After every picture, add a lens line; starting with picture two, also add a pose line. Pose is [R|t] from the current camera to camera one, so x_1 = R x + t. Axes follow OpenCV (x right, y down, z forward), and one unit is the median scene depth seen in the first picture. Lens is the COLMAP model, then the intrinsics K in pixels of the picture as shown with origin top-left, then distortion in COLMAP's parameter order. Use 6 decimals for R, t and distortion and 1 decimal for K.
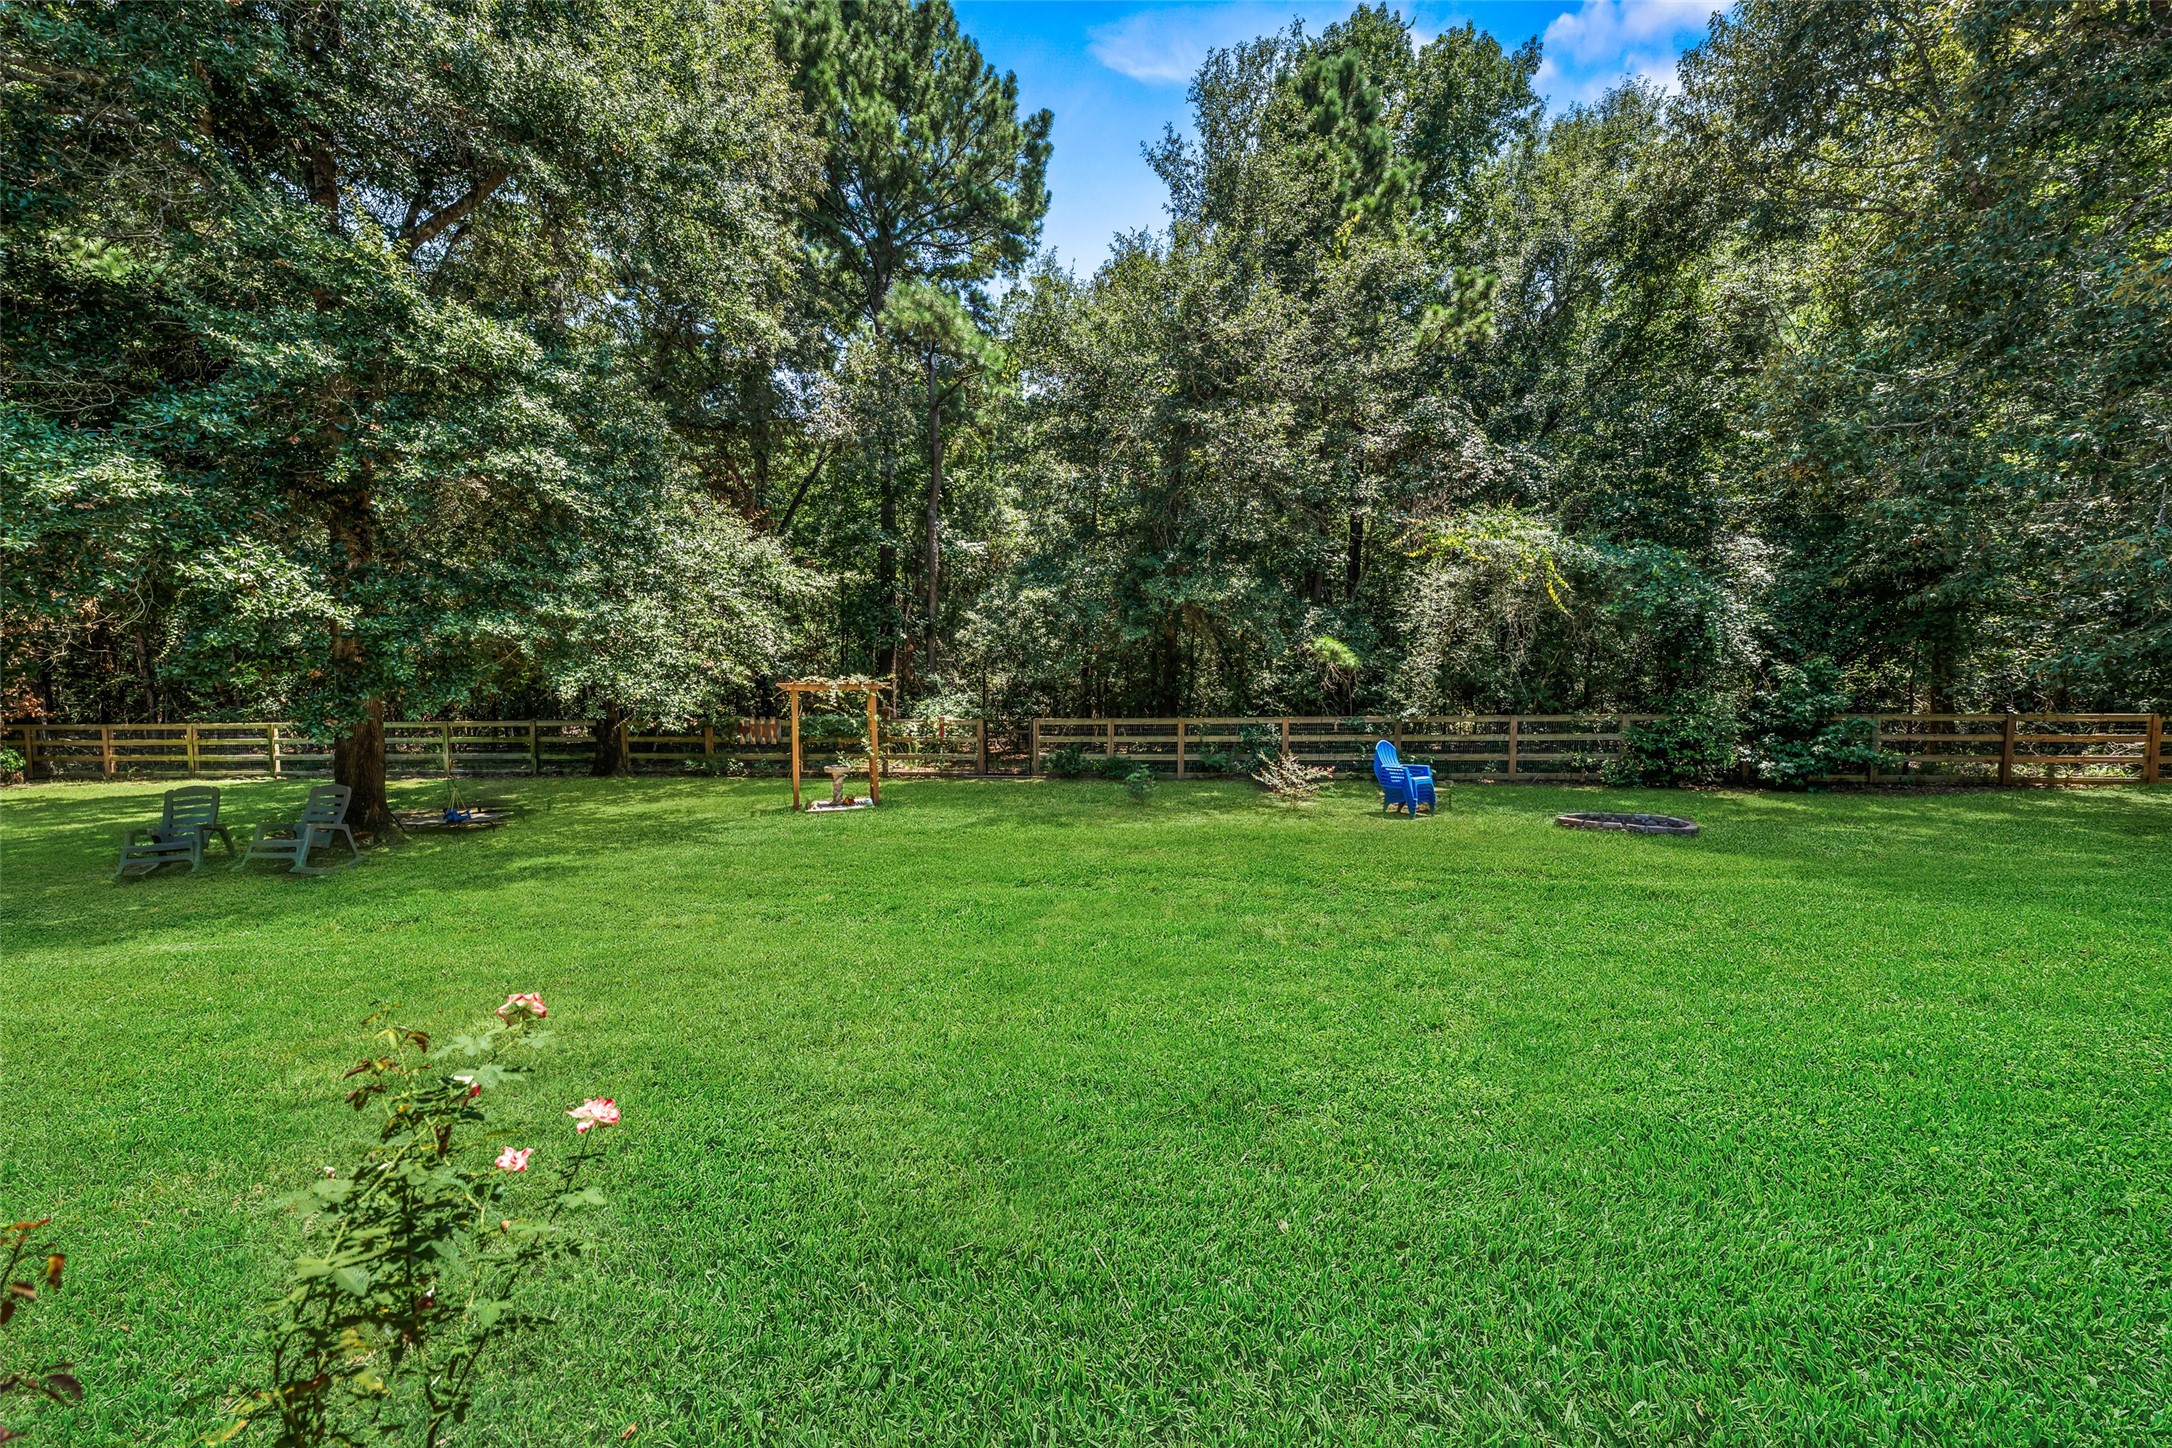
lens RADIAL K [[764.1, 0, 1077.1], [0, 764.1, 729.6], [0, 0, 1]] dist [-0.002970, -0.000033]
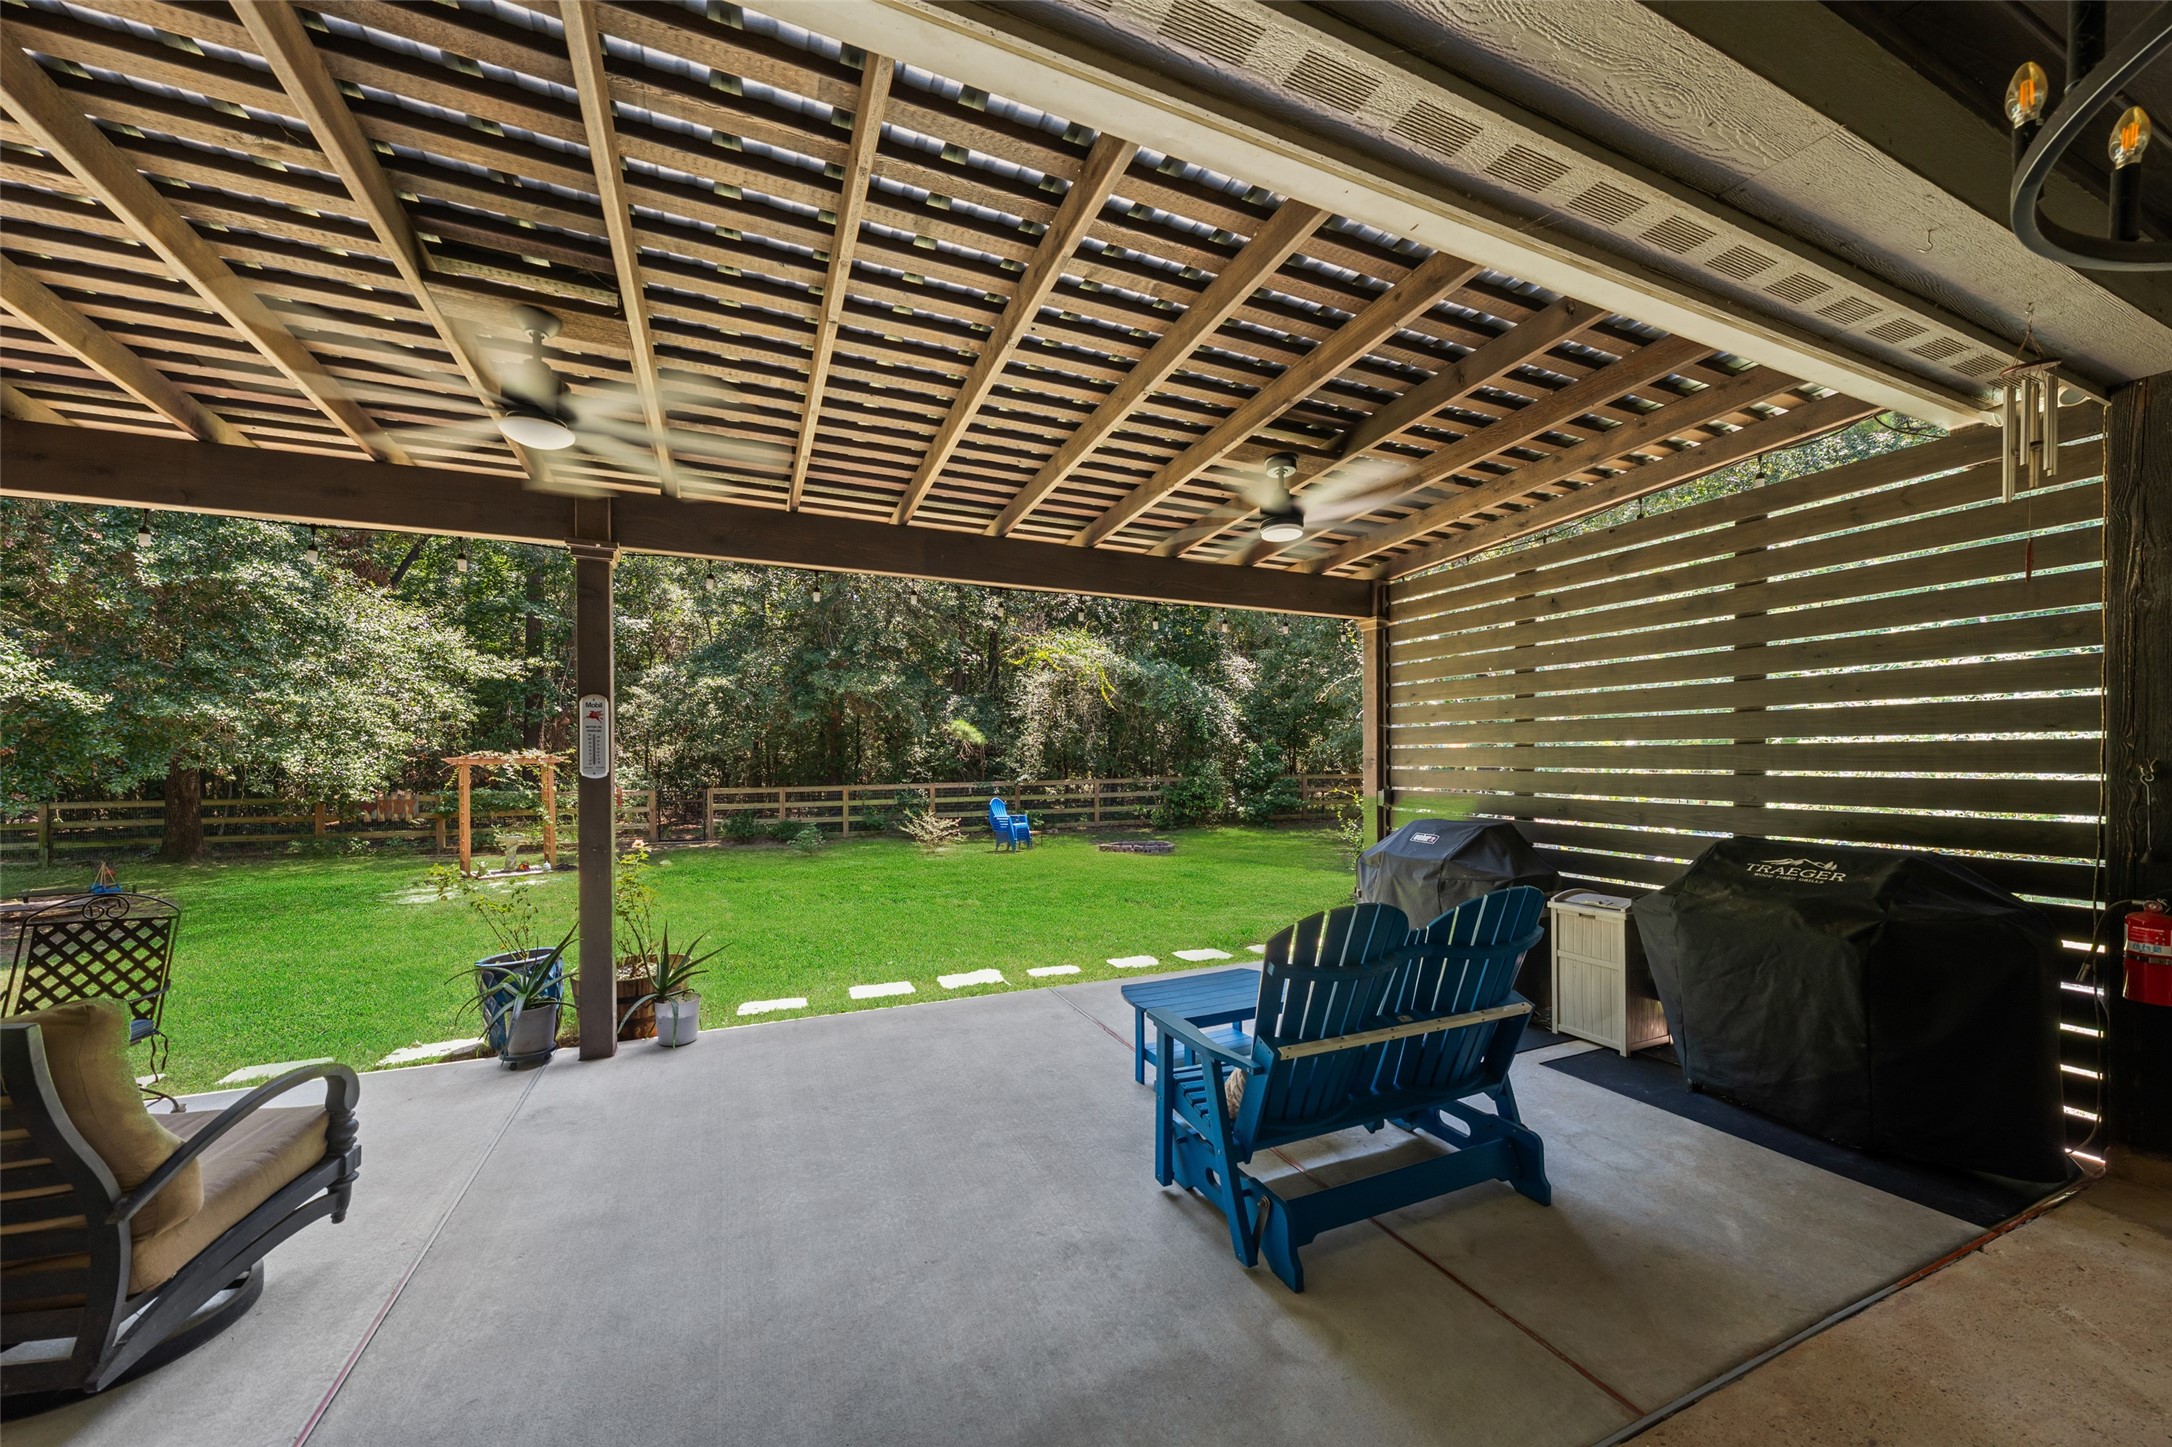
lens RADIAL K [[764.1, 0, 1063.0], [0, 764.1, 766.6], [0, 0, 1]] dist [-0.002970, -0.000033]
pose [[0.920523, -0.007634, 0.390613, -0.017142], [0.025030, 0.998907, -0.039463, 0.011760], [-0.389885, 0.046103, 0.919709, -0.242599]]
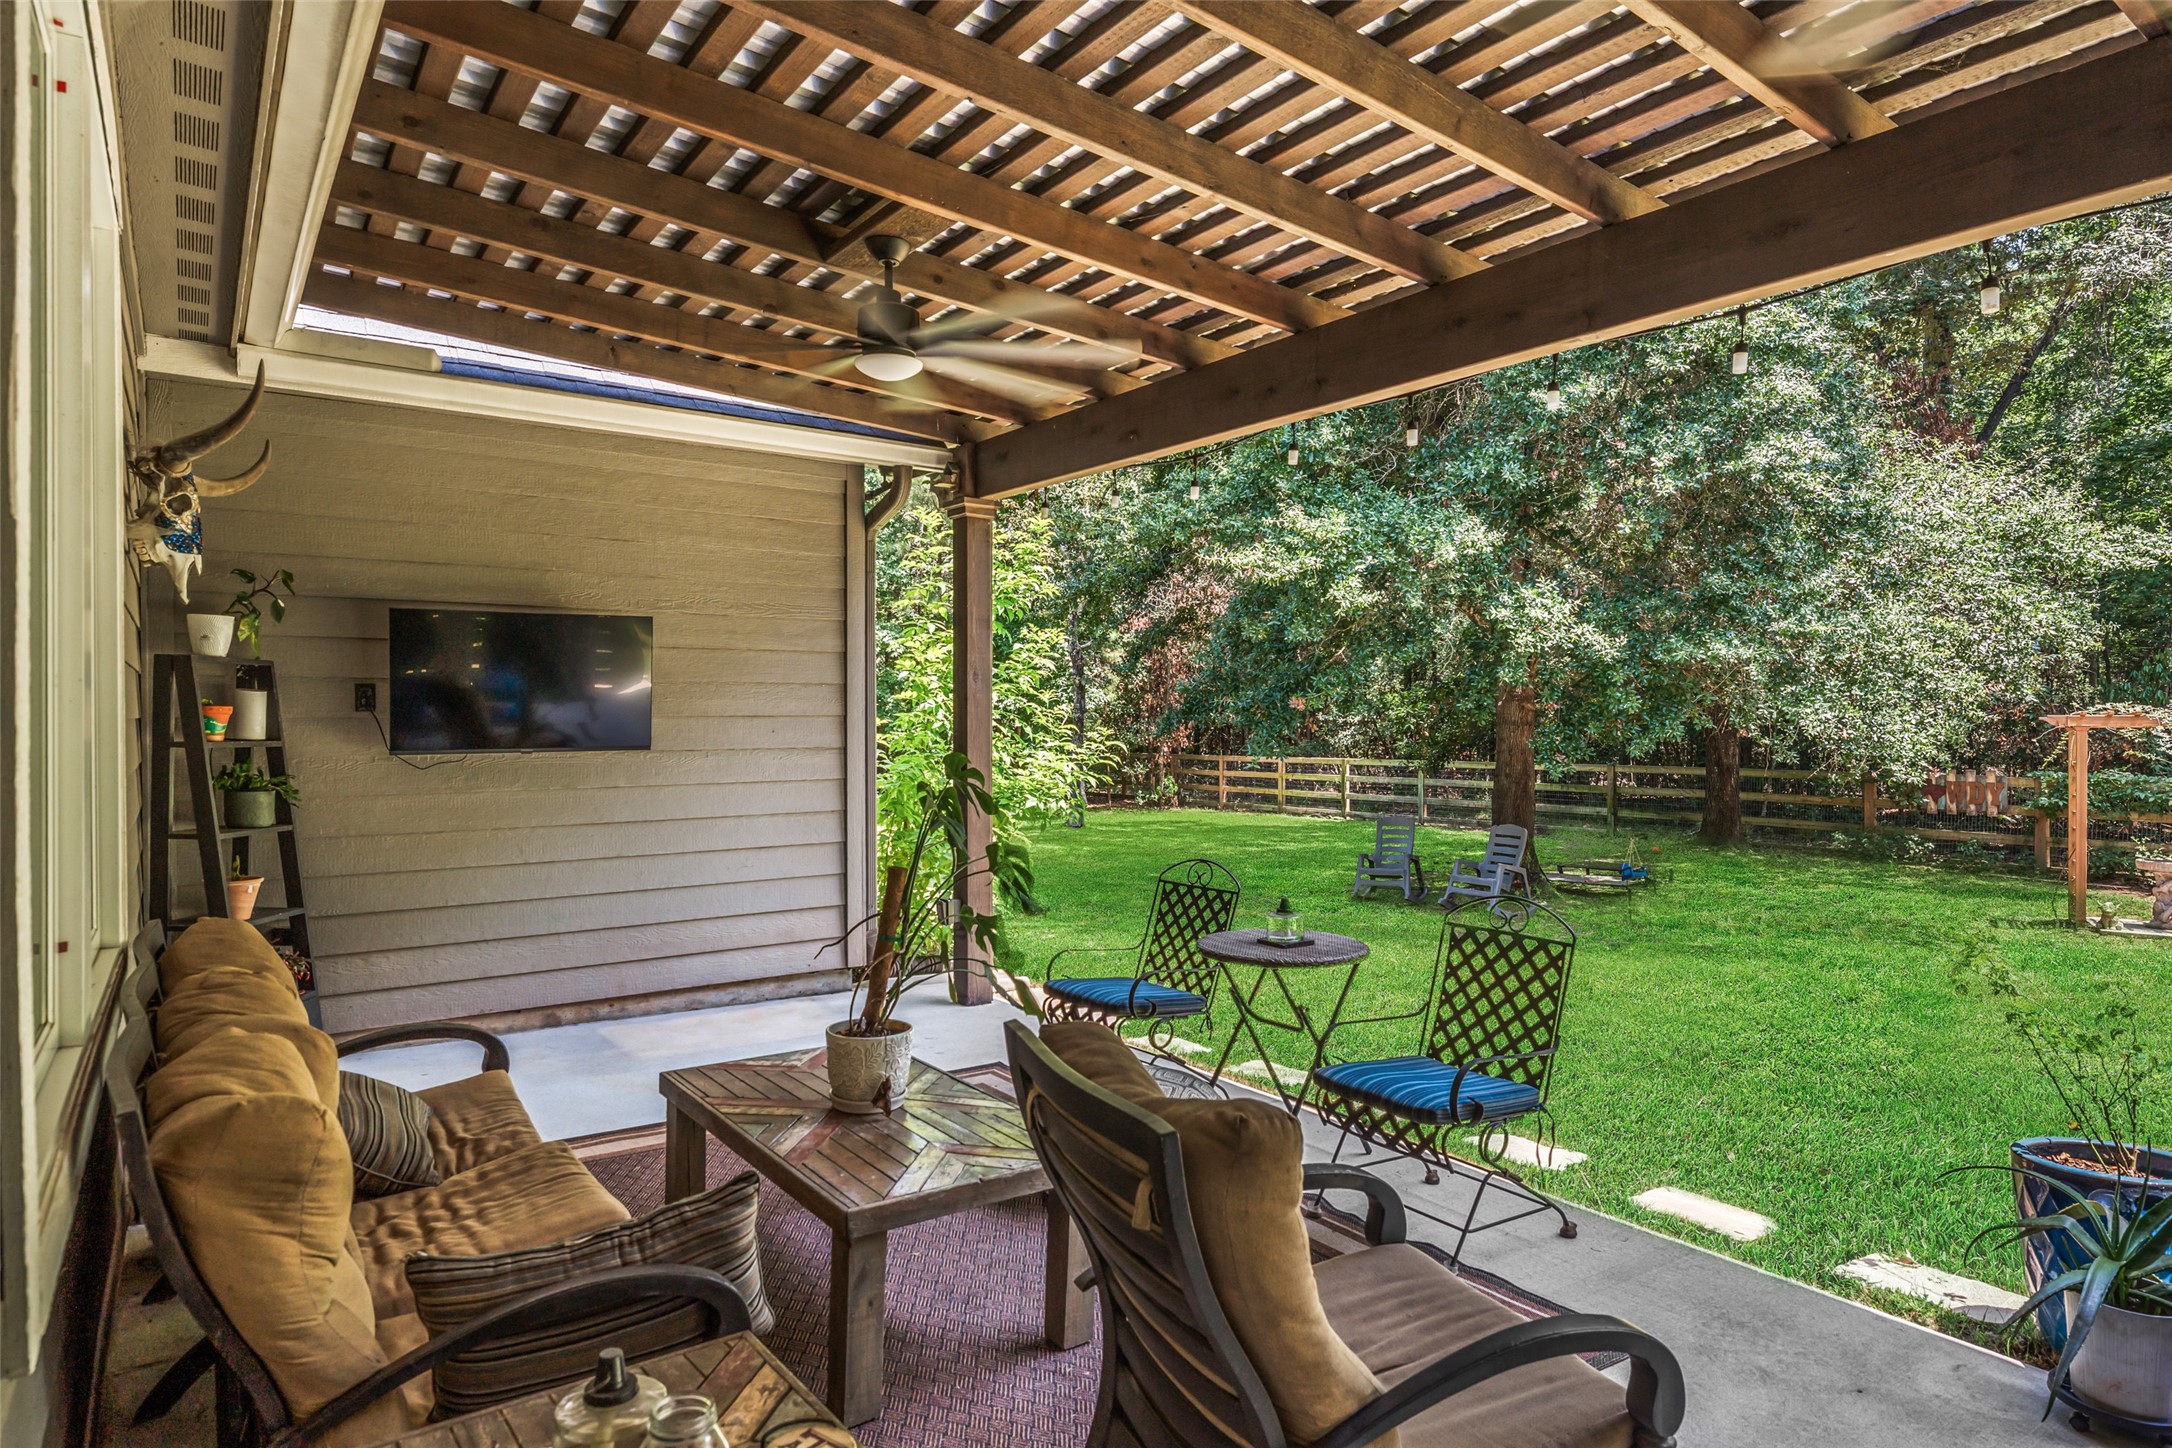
lens RADIAL K [[1241.7, 0, 1080.4], [0, 1241.7, 724.1], [0, 0, 1]] dist [0.000769, 0.000368]
pose [[0.579520, 0.004340, -0.814946, -0.024182], [-0.046614, 0.998525, -0.027830, 0.008618], [0.813623, 0.054116, 0.578868, -0.169822]]
